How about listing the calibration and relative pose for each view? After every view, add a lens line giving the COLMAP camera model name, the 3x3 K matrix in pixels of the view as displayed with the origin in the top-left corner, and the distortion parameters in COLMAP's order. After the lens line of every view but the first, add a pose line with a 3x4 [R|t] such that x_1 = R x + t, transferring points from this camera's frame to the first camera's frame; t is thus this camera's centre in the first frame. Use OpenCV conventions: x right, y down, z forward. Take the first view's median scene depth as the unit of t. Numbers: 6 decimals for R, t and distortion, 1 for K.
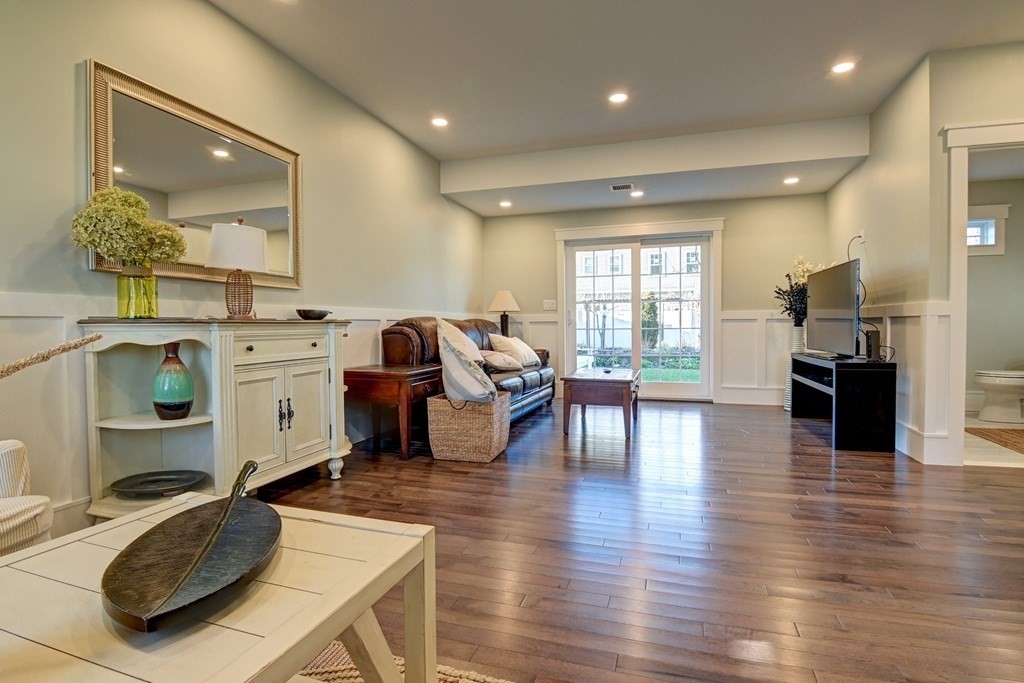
lens RADIAL K [[488.0, 0, 512.0], [0, 488.0, 341.5], [0, 0, 1]] dist [-0.011686, -0.000852]
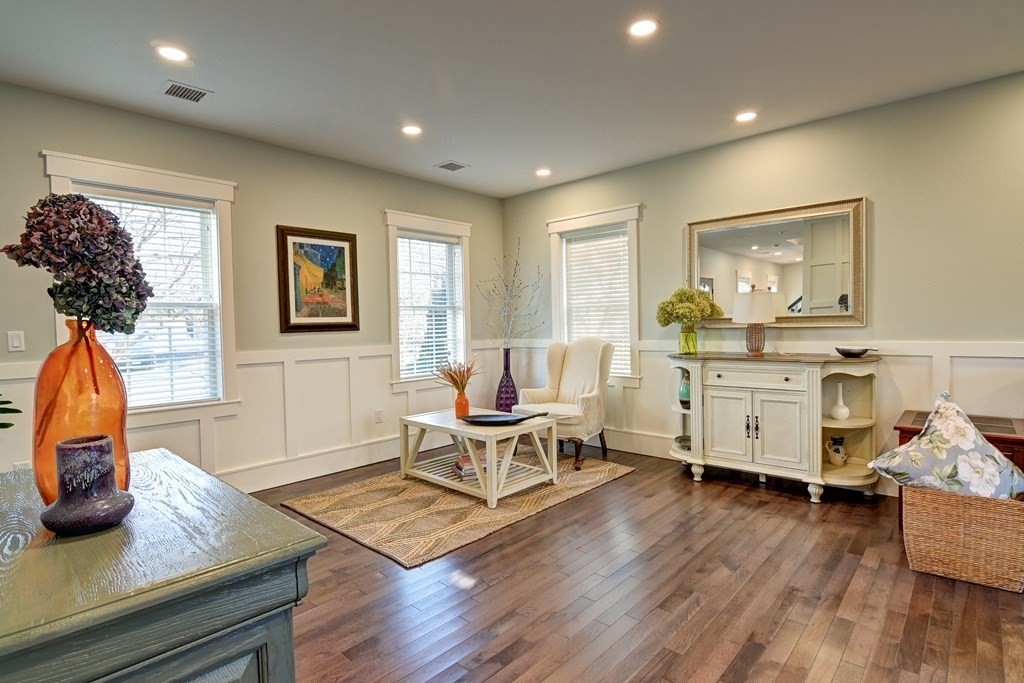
lens RADIAL K [[507.4, 0, 512.2], [0, 507.4, 338.2], [0, 0, 1]] dist [-0.014538, -0.006426]
pose [[-0.406770, 0.039426, -0.912680, 0.859066], [-0.003844, 0.998986, 0.044867, -0.126039], [0.913523, 0.021759, -0.406206, 0.750297]]
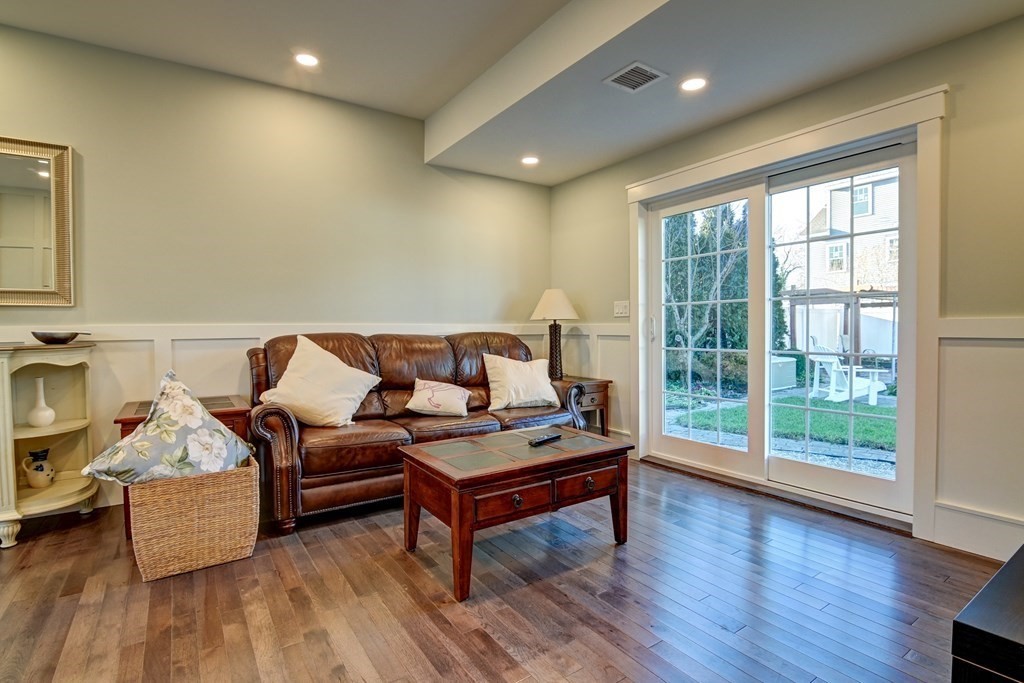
lens RADIAL K [[498.7, 0, 512.0], [0, 498.7, 346.8], [0, 0, 1]] dist [-0.020850, -0.001441]
pose [[0.794190, 0.025590, -0.607131, 0.685485], [-0.020074, 0.999672, 0.015875, -0.064691], [0.607338, -0.000420, 0.794443, 0.790543]]
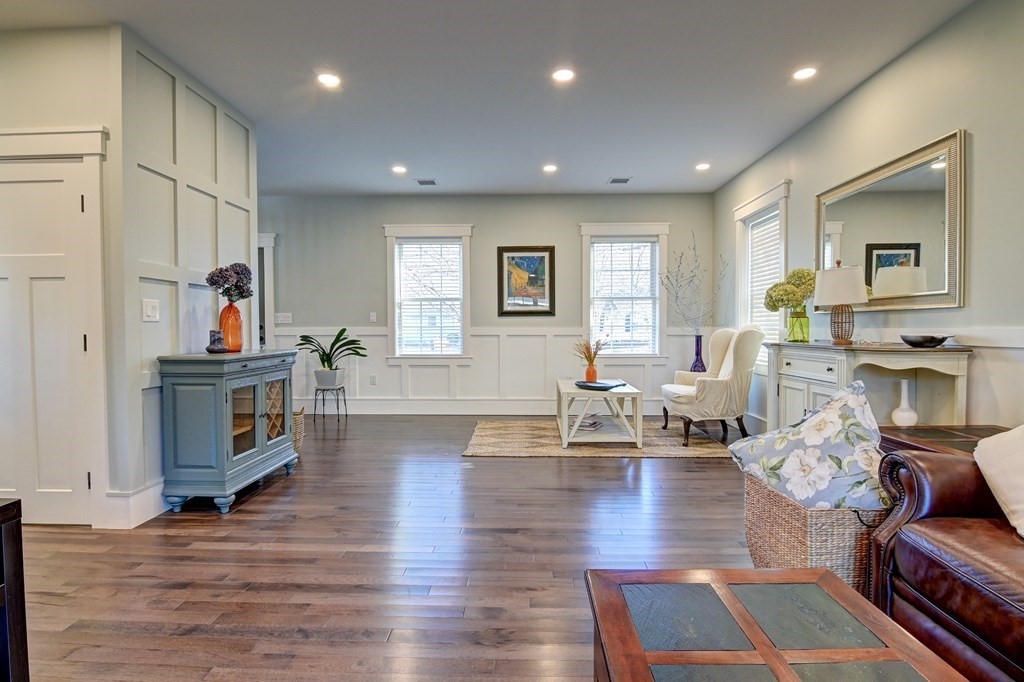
lens RADIAL K [[488.0, 0, 512.0], [0, 488.0, 341.0], [0, 0, 1]] dist [-0.011686, -0.000852]
pose [[-0.954161, 0.017376, -0.298789, 0.465005], [-0.000095, 0.998296, 0.058358, -0.096411], [0.299293, 0.055711, -0.952533, 1.500686]]
